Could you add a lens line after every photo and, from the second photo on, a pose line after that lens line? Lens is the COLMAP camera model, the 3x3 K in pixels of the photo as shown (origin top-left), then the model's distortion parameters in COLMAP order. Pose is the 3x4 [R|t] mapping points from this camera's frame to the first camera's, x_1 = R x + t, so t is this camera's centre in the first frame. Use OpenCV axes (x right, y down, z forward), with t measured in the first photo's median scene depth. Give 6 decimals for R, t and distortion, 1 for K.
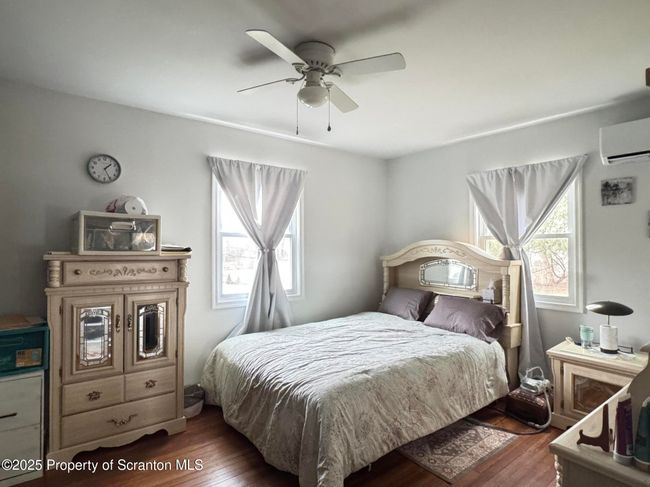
lens RADIAL K [[369.9, 0, 324.4], [0, 369.9, 243.9], [0, 0, 1]] dist [-0.004791, -0.000507]
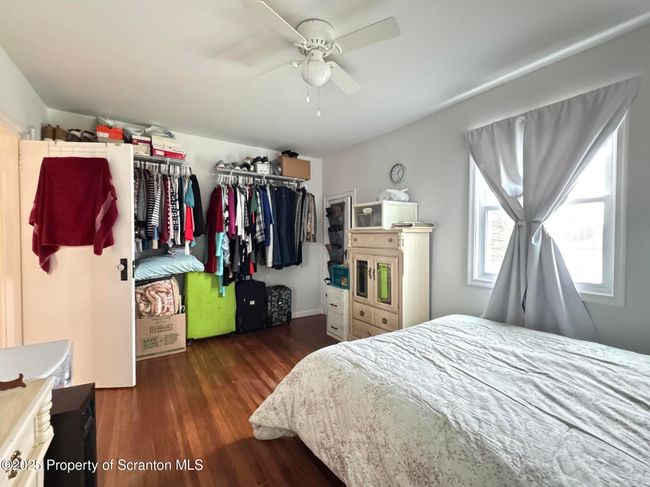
lens RADIAL K [[287.6, 0, 323.9], [0, 287.6, 241.7], [0, 0, 1]] dist [0.000777, 0.000064]
pose [[-0.074308, 0.013517, -0.997144, 0.602325], [0.009280, 0.999874, 0.012862, 0.056766], [0.997192, -0.008298, -0.074424, 0.801795]]
